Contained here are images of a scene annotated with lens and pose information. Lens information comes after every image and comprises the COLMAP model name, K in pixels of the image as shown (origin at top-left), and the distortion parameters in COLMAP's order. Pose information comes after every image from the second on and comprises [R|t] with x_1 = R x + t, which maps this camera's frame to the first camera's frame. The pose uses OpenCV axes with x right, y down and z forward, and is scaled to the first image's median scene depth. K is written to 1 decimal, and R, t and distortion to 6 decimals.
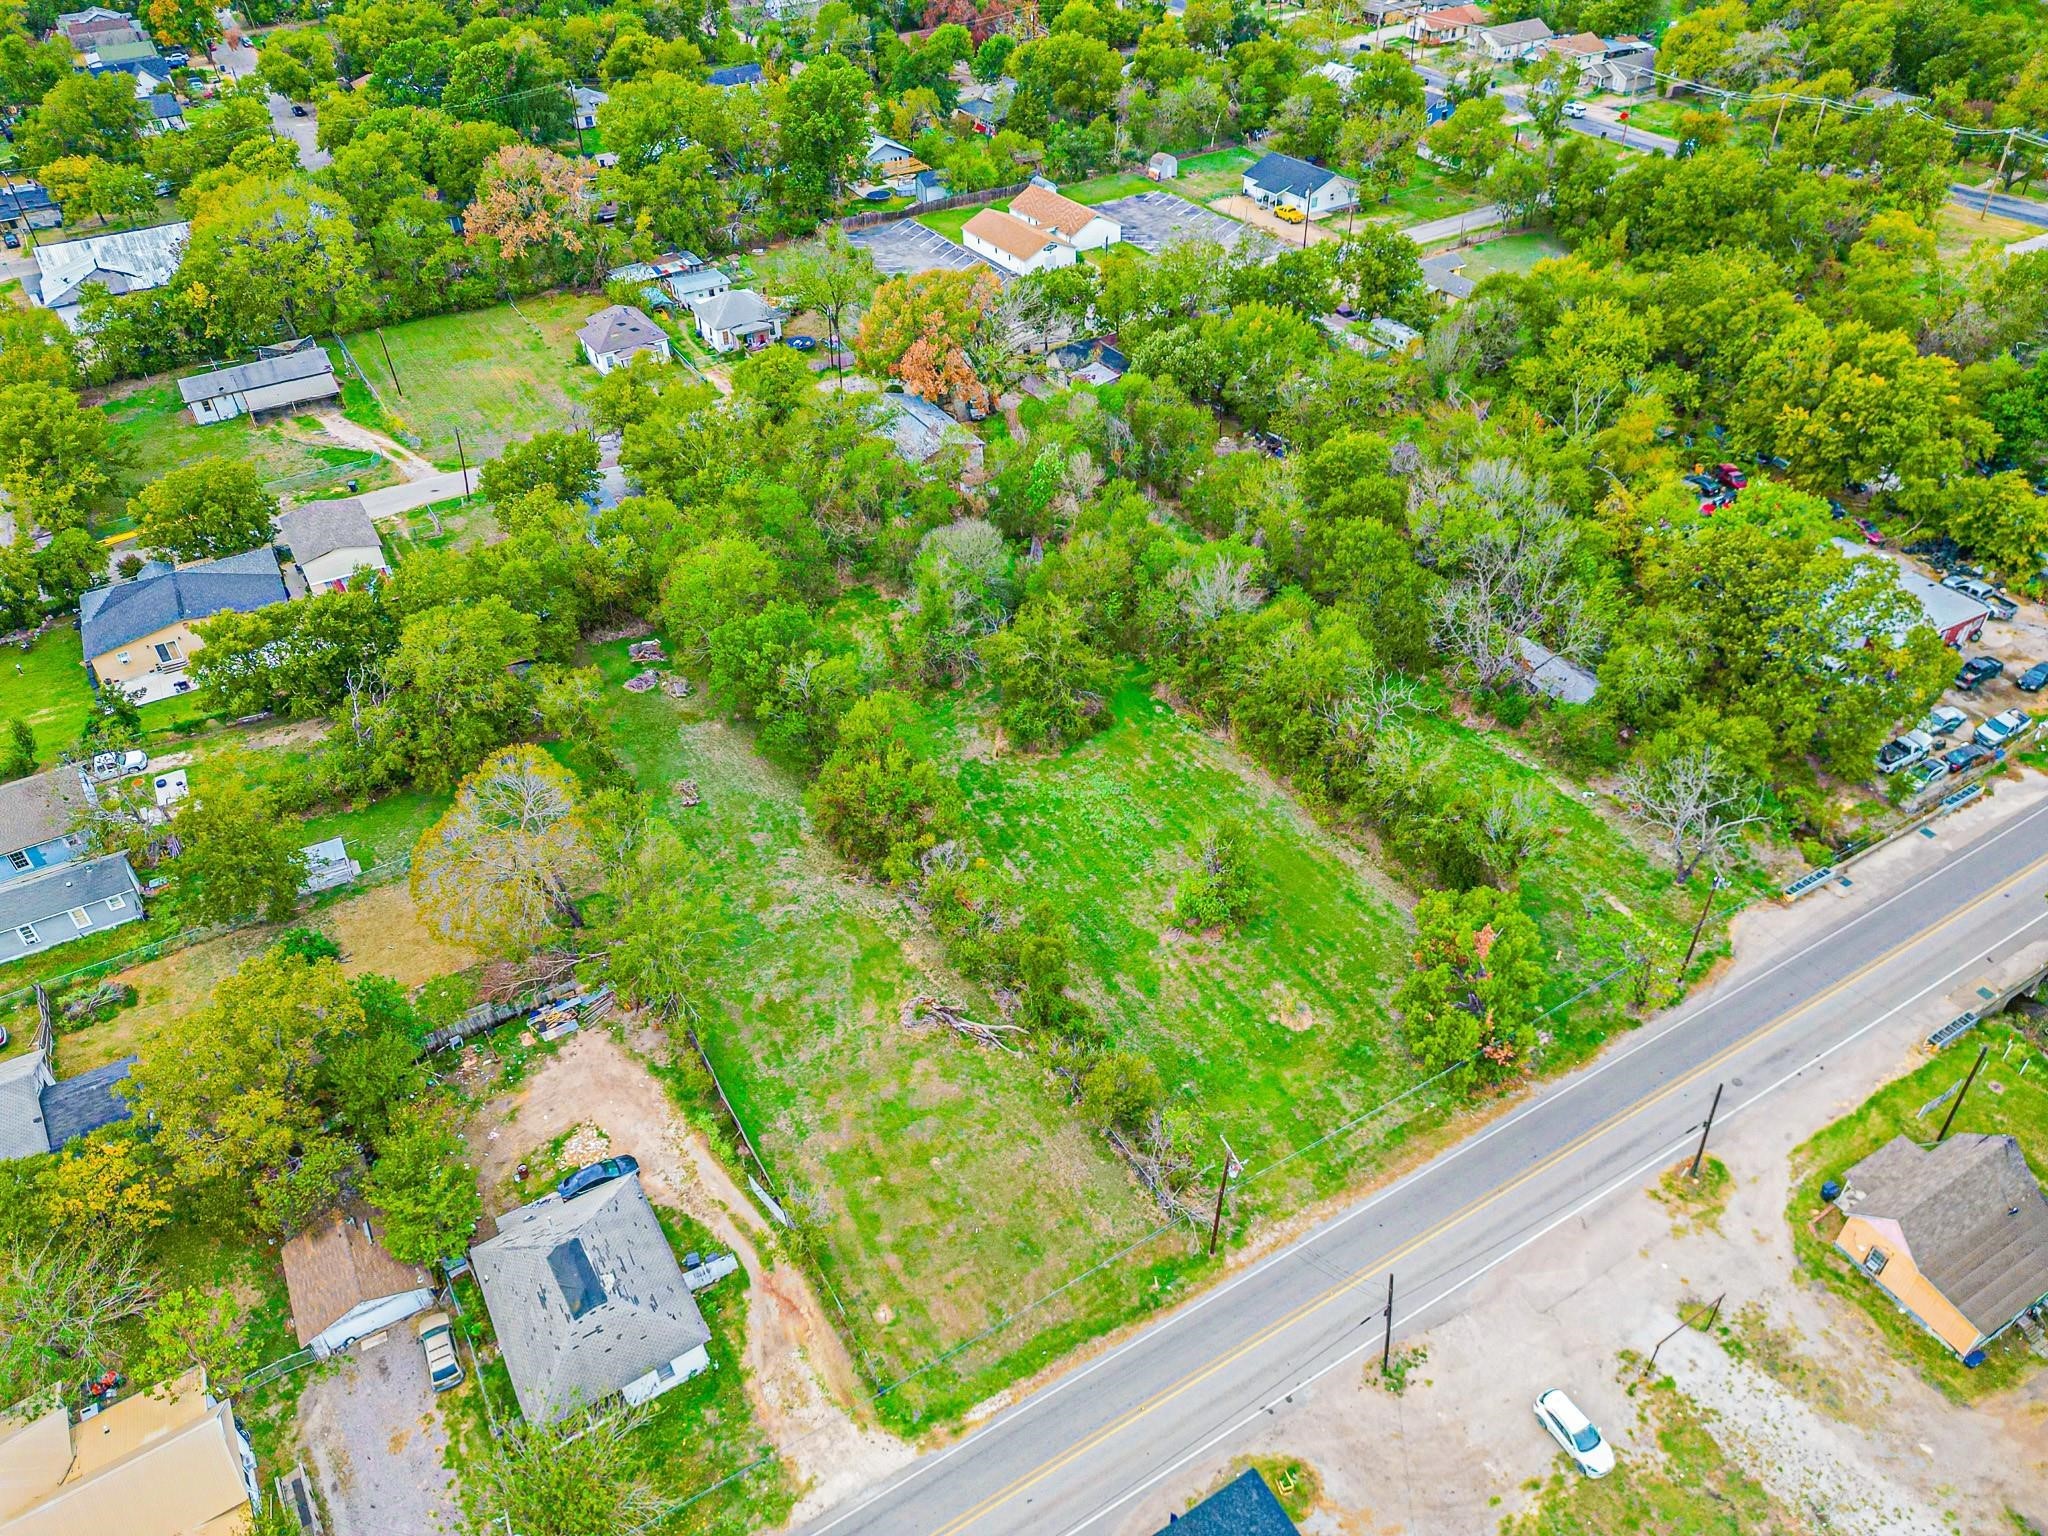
lens RADIAL K [[1445.5, 0, 1024.7], [0, 1445.5, 755.0], [0, 0, 1]] dist [0.076617, -0.076389]
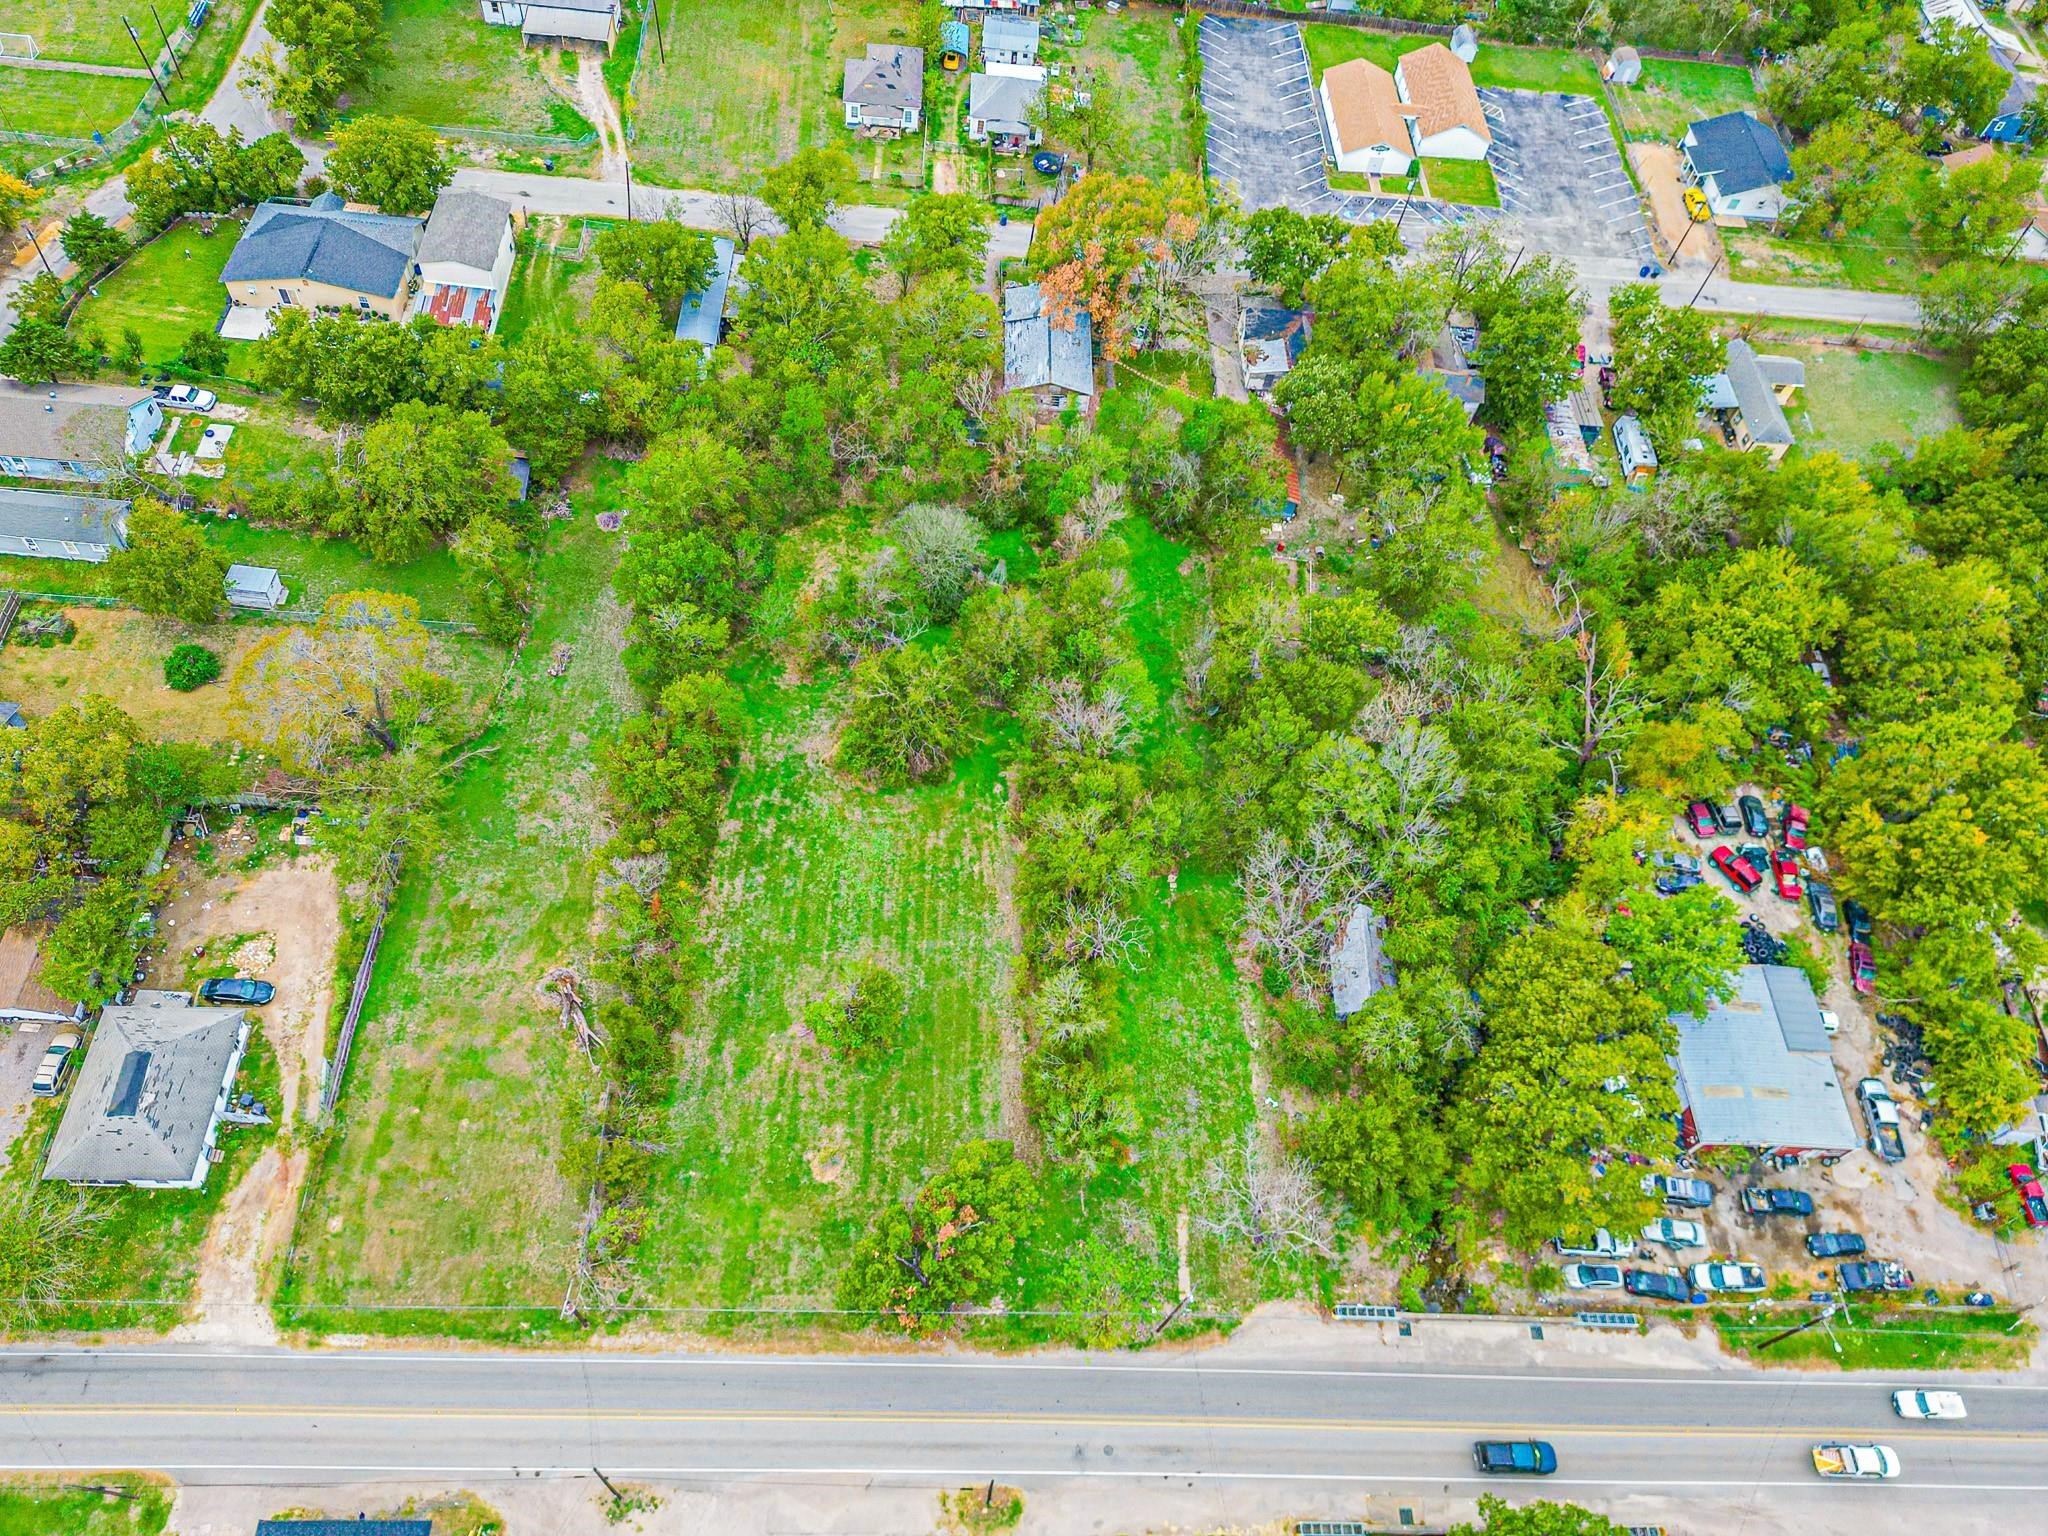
lens RADIAL K [[1439.8, 0, 1025.7], [0, 1439.8, 759.8], [0, 0, 1]] dist [0.078138, -0.079051]
pose [[0.853019, 0.488230, -0.184362, 0.320293], [-0.412419, 0.847113, 0.335126, -0.442850], [0.319794, -0.209835, 0.923960, 0.089544]]
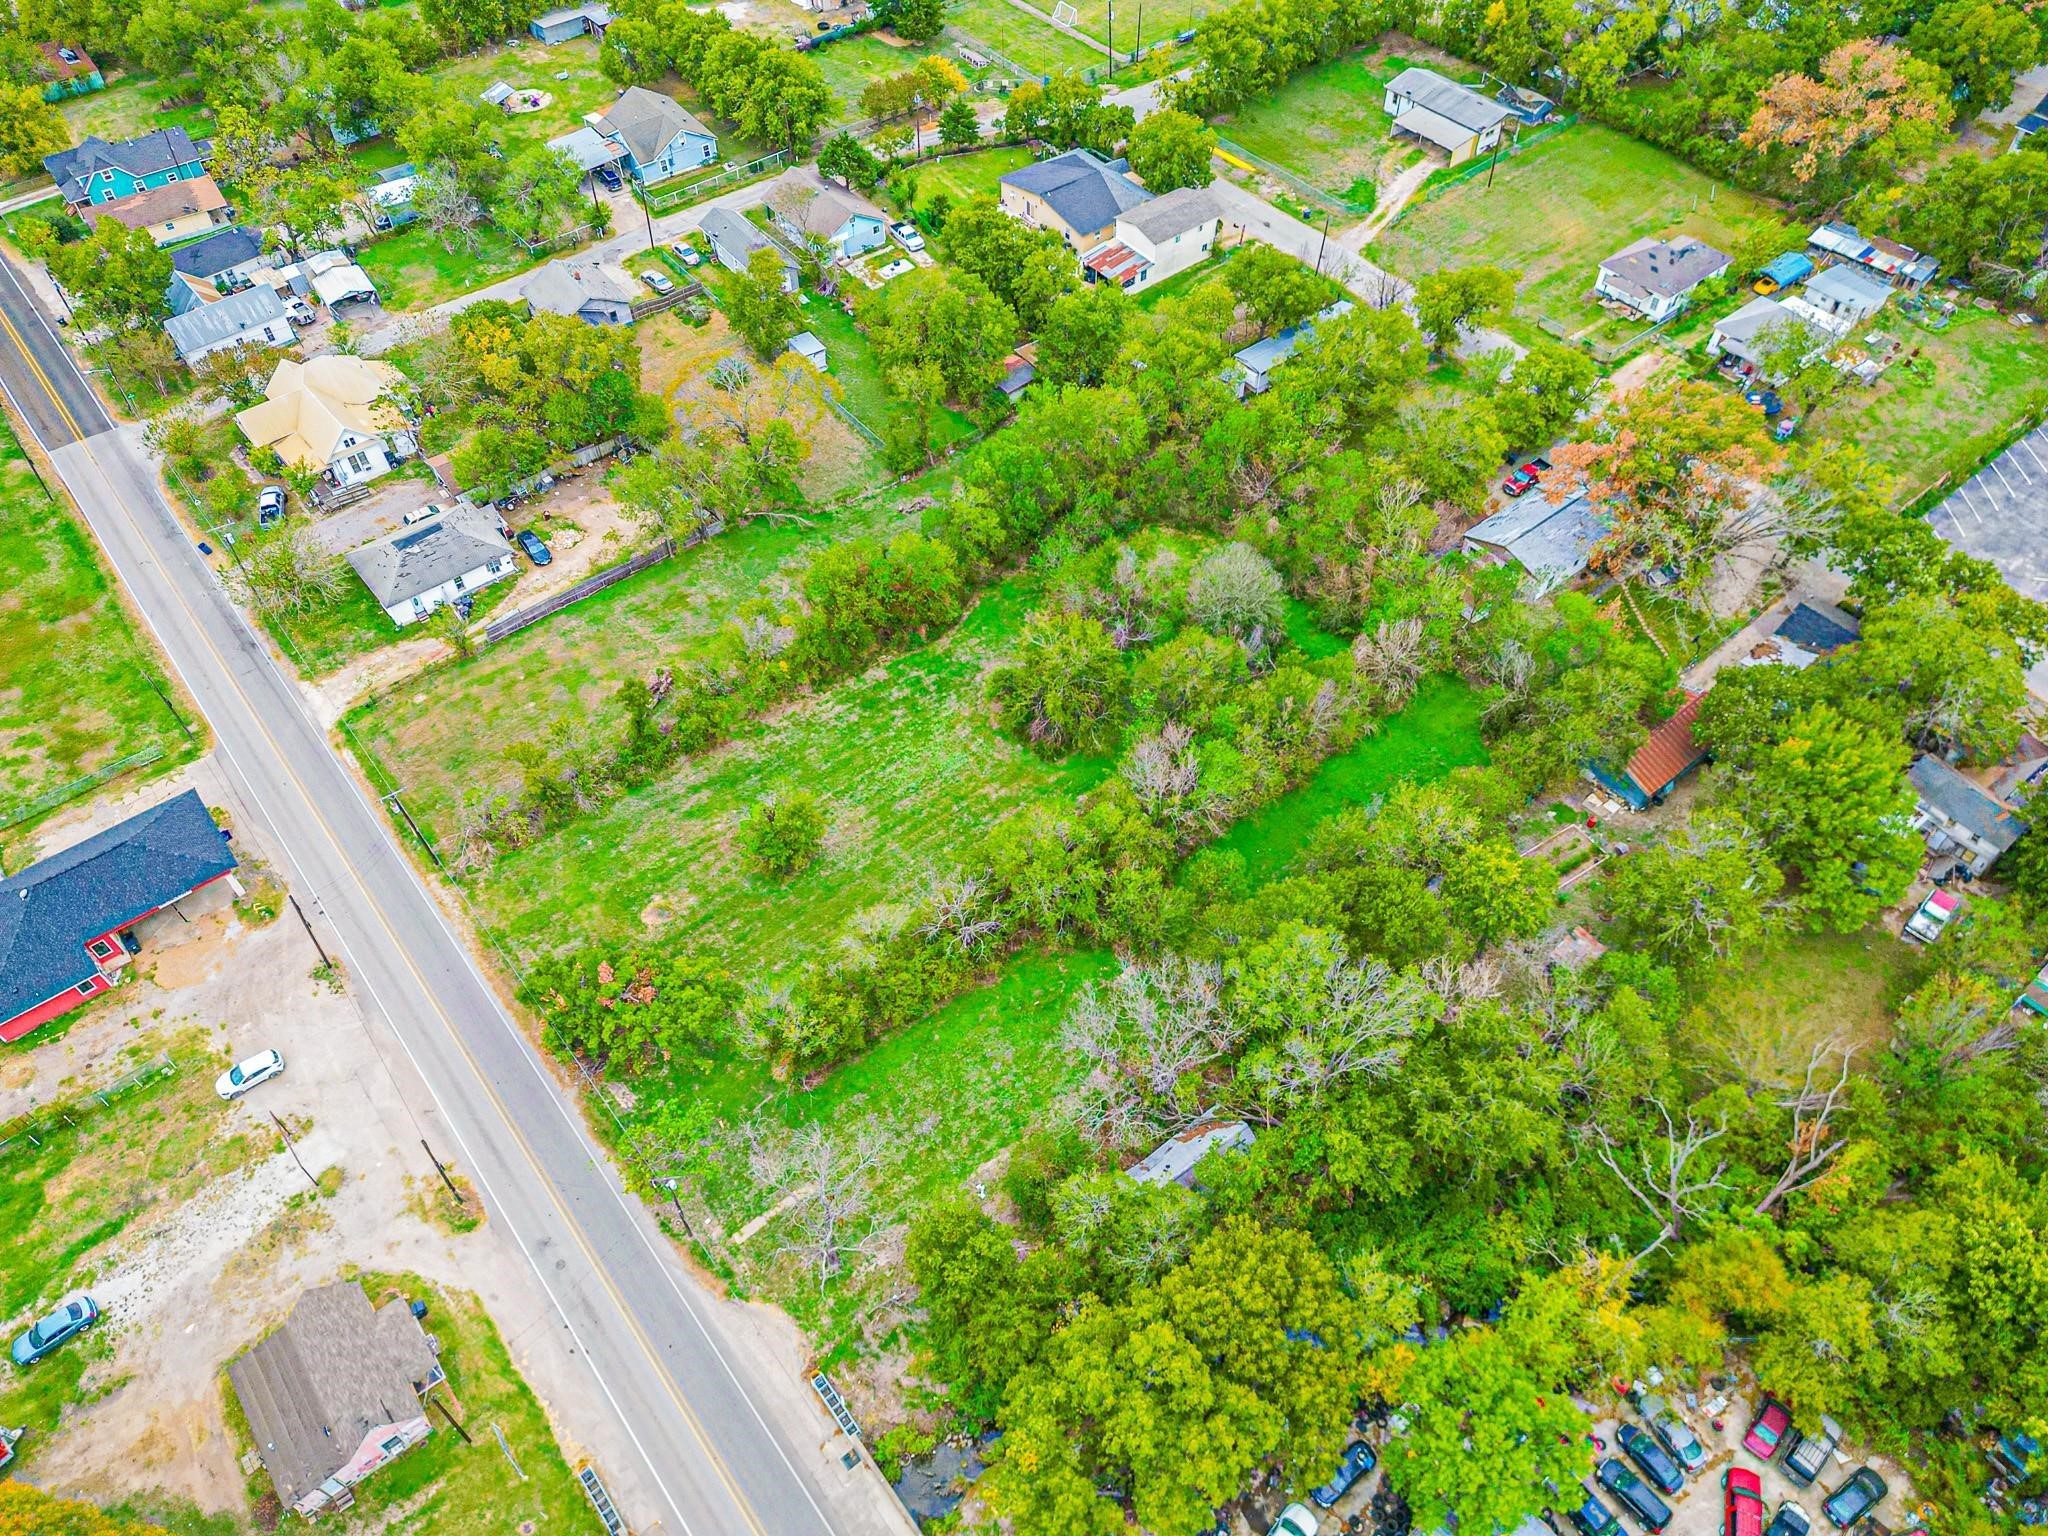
lens RADIAL K [[1433.0, 0, 1025.3], [0, 1433.0, 763.0], [0, 0, 1]] dist [0.078286, -0.077249]
pose [[0.138630, 0.778418, -0.612248, 0.737373], [-0.611242, 0.553669, 0.565539, -0.633003], [0.779208, 0.295831, 0.552557, 0.484062]]
